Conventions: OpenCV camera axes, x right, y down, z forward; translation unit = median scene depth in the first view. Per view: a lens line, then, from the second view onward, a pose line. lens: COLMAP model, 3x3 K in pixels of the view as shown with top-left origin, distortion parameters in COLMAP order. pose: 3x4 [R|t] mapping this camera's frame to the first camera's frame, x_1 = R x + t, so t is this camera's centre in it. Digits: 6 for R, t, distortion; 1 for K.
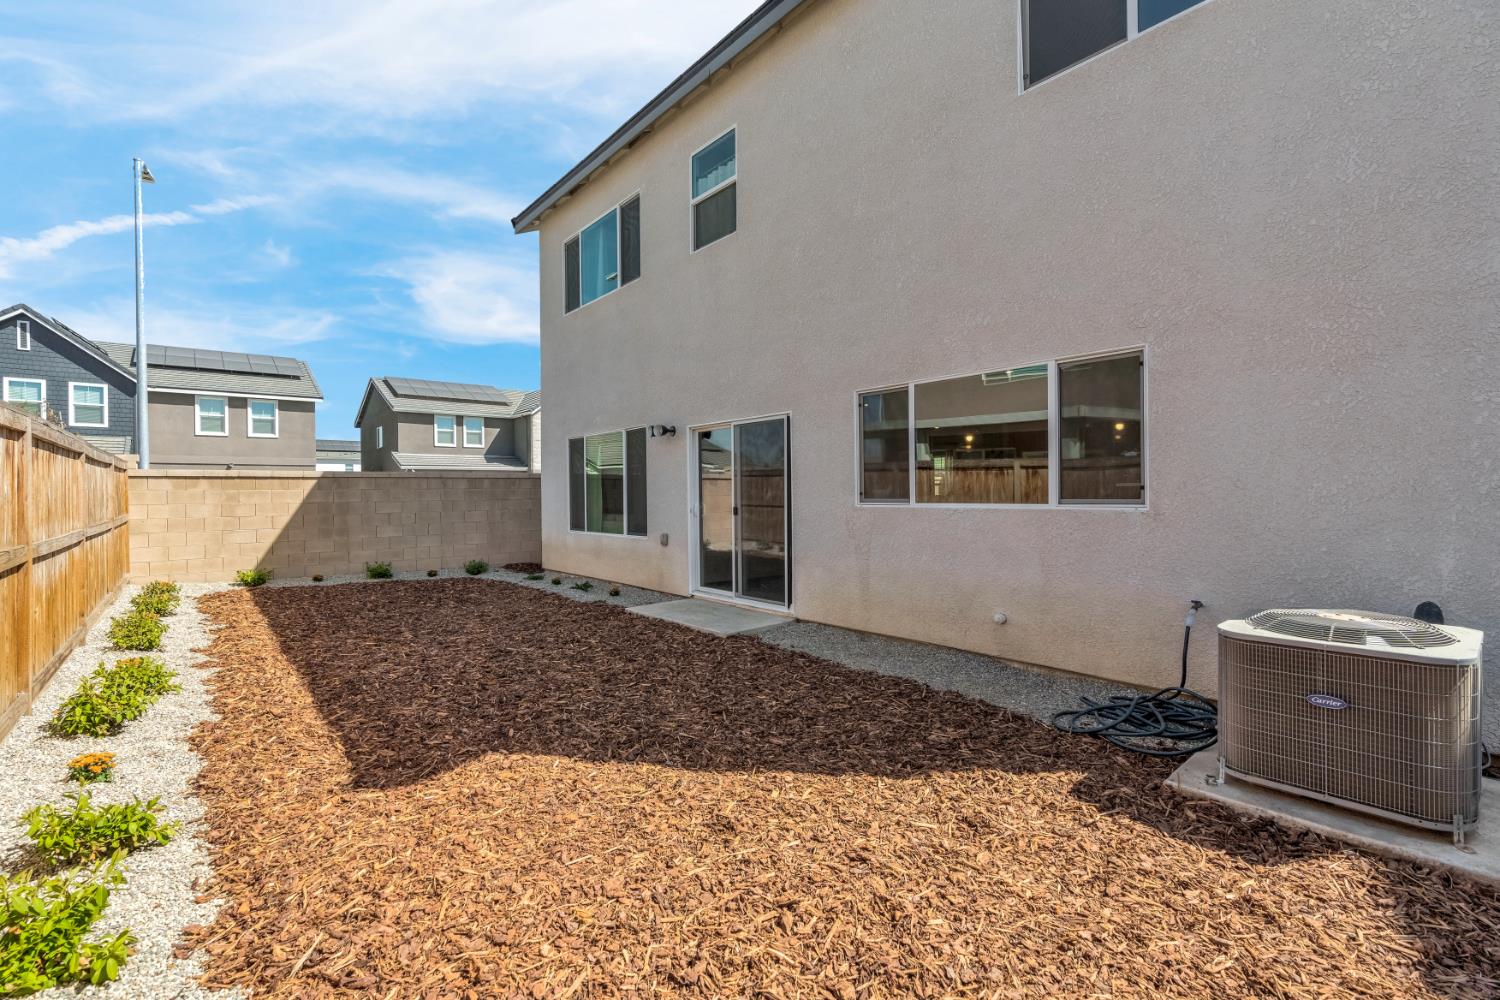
lens RADIAL K [[680.9, 0, 753.9], [0, 680.9, 487.2], [0, 0, 1]] dist [-0.002756, -0.000281]
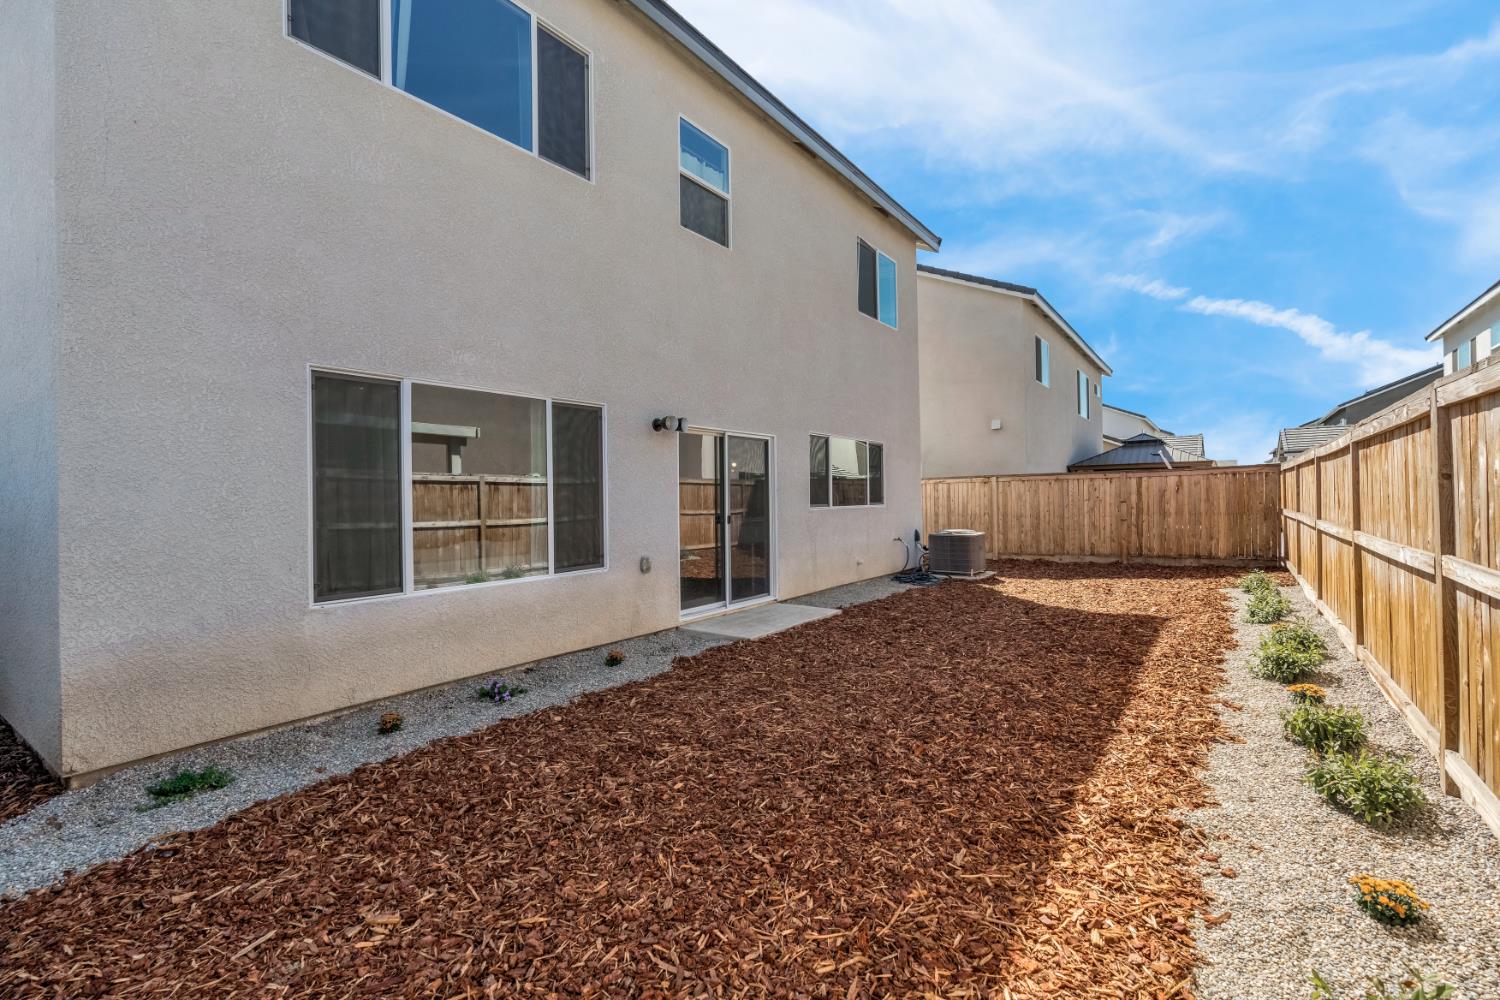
lens RADIAL K [[674.6, 0, 750.3], [0, 674.6, 493.4], [0, 0, 1]] dist [-0.001750, 0.000084]
pose [[-0.232248, 0.019611, 0.972459, -0.953359], [0.013299, 0.999767, -0.016986, 0.012288], [-0.972566, 0.008988, -0.232454, 1.127792]]
